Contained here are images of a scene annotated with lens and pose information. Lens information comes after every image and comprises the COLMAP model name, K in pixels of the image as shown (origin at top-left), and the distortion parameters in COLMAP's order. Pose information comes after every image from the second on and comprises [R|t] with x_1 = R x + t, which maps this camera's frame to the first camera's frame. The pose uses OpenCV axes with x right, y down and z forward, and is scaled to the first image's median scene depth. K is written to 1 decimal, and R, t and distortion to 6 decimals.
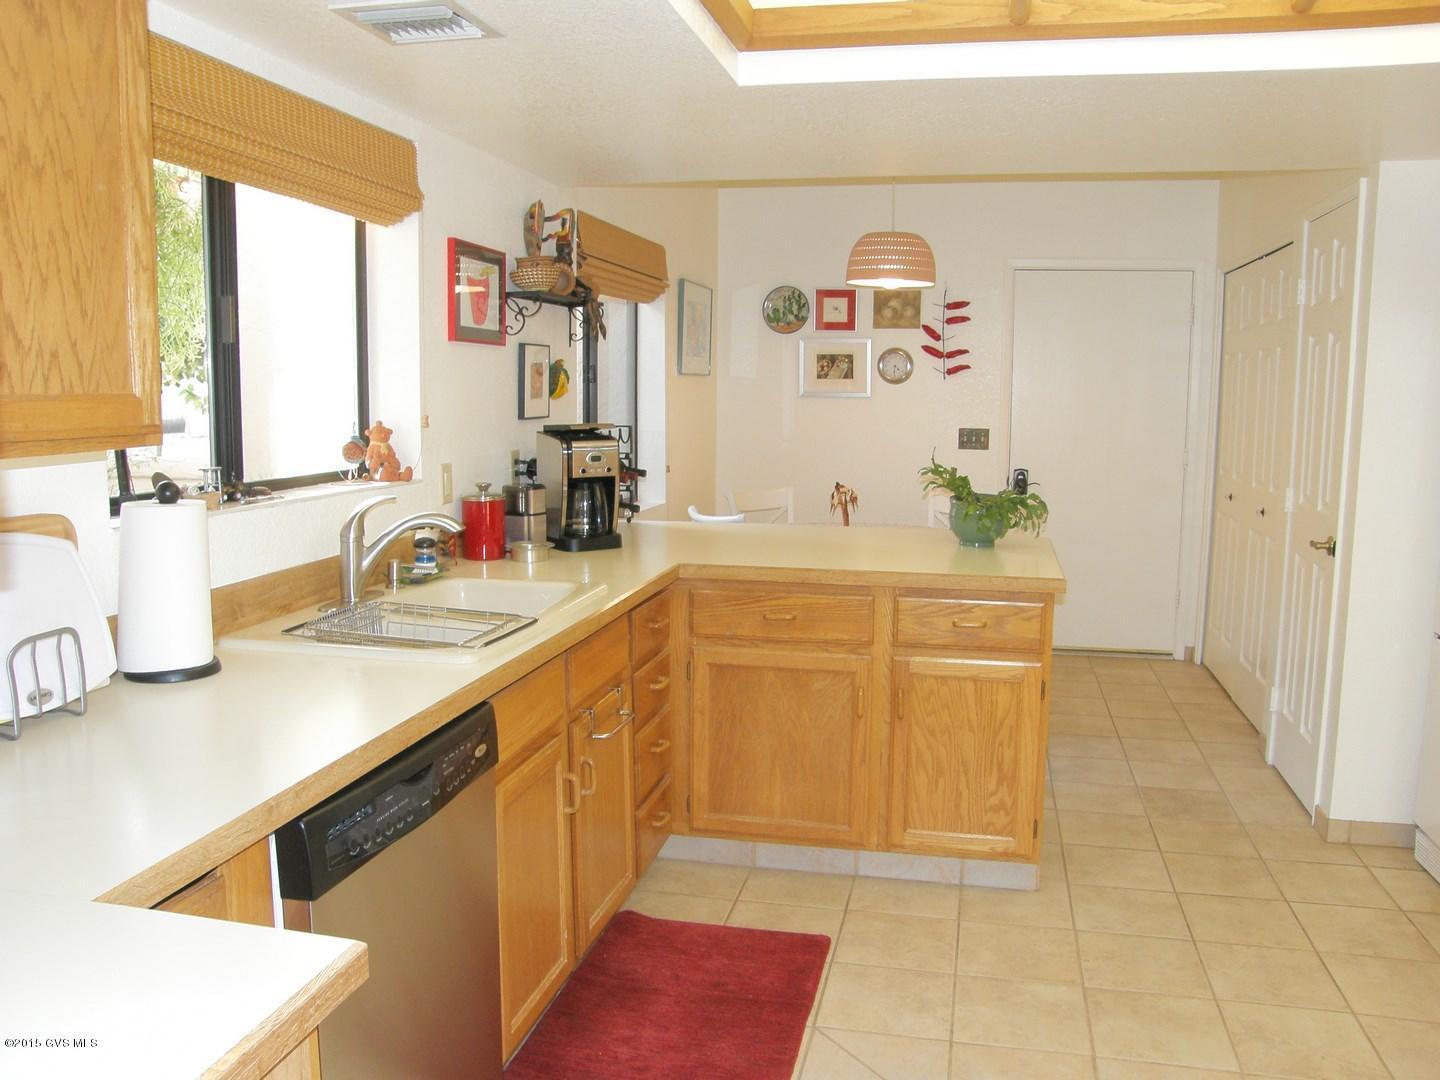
lens RADIAL K [[1180.2, 0, 728.4], [0, 1180.2, 543.5], [0, 0, 1]] dist [-0.165258, 0.155854]
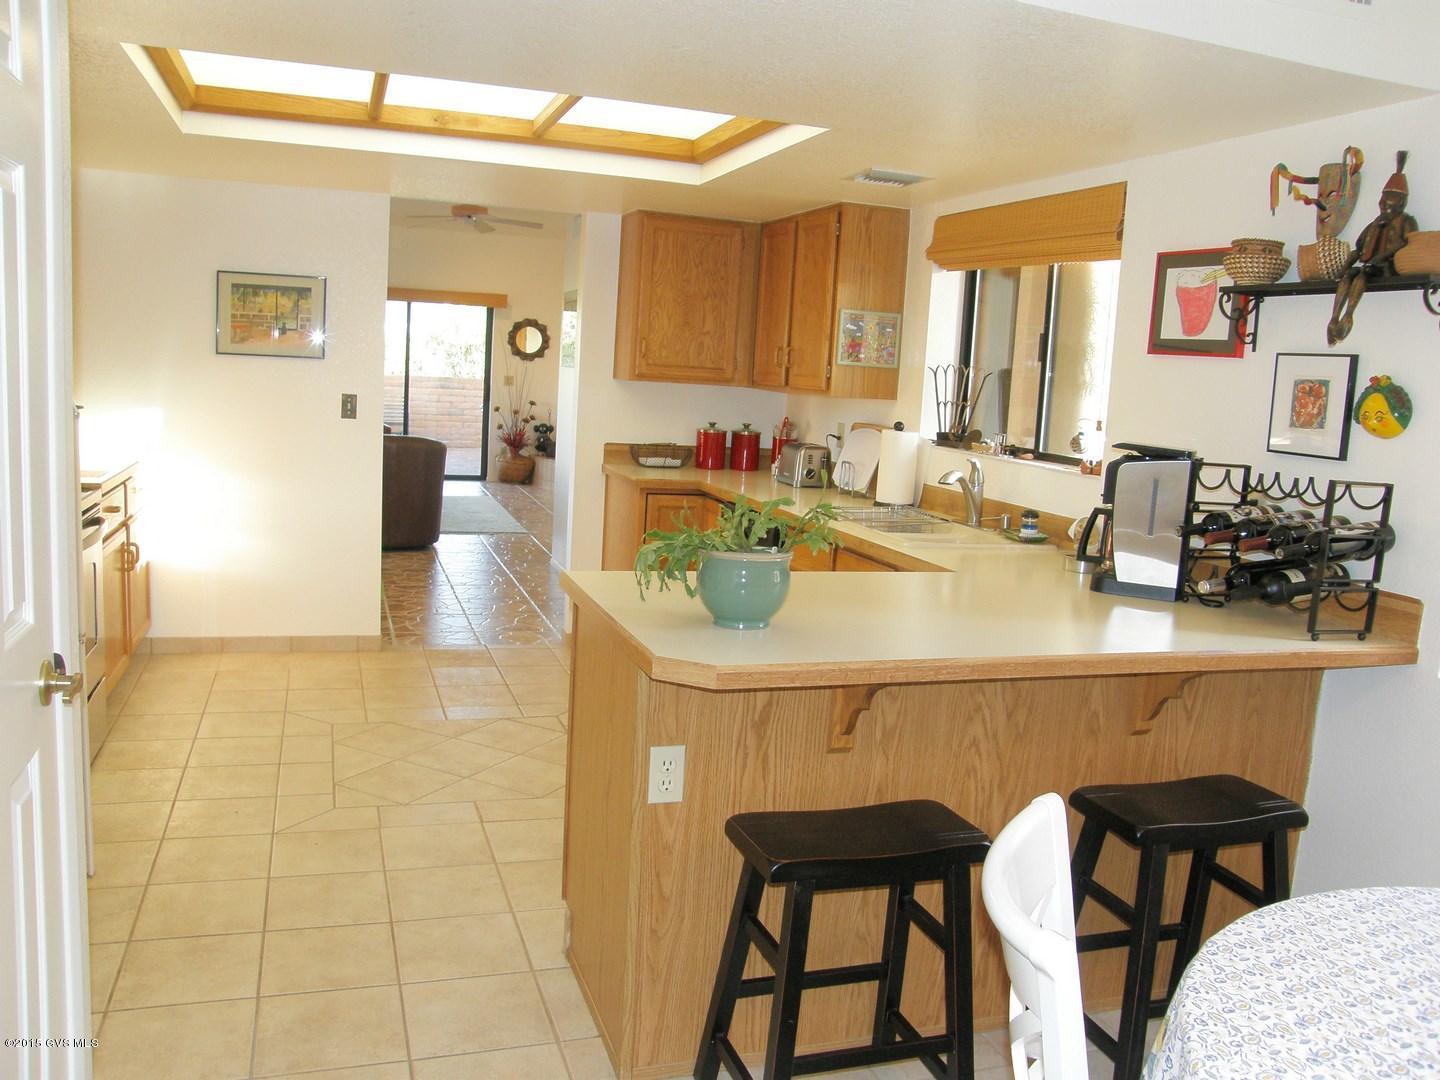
lens RADIAL K [[1180.2, 0, 728.4], [0, 1180.2, 543.5], [0, 0, 1]] dist [-0.165258, 0.155854]
pose [[-0.852333, 0.018906, -0.522657, 0.596344], [-0.134981, 0.957537, 0.254759, -0.217790], [0.505280, 0.287689, -0.813589, 1.647706]]
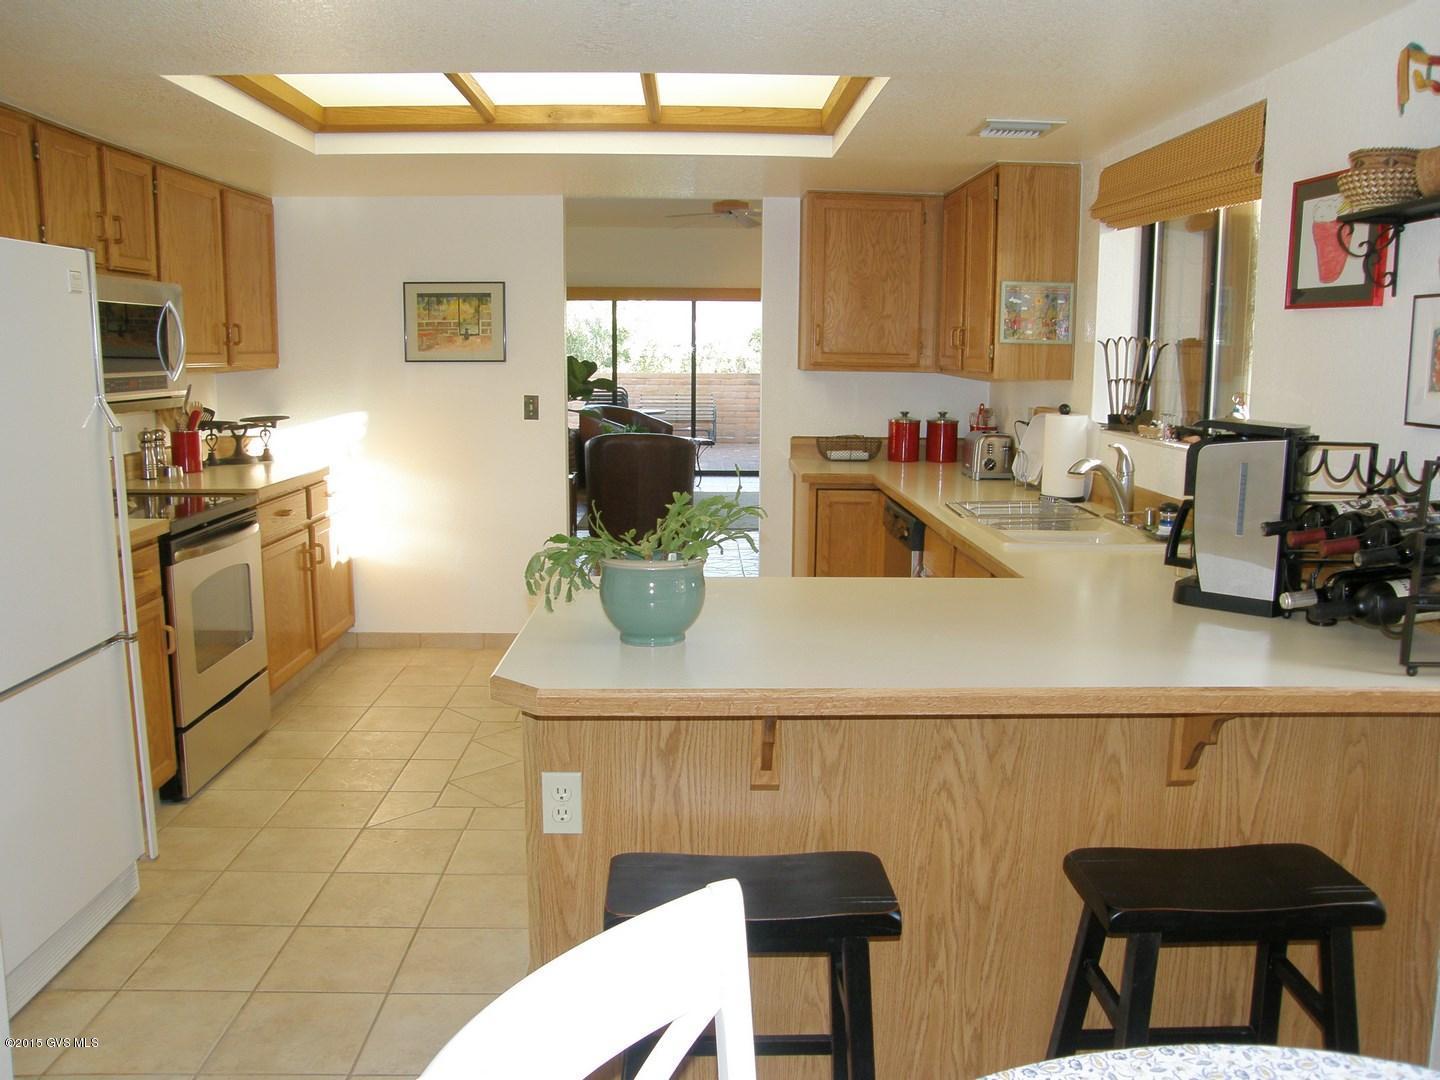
lens RADIAL K [[1180.2, 0, 728.4], [0, 1180.2, 543.5], [0, 0, 1]] dist [-0.165258, 0.155854]
pose [[-0.969845, 0.025253, -0.242411, 0.340995], [-0.047156, 0.956380, 0.288293, -0.224411], [0.239118, 0.291031, -0.926350, 1.666915]]
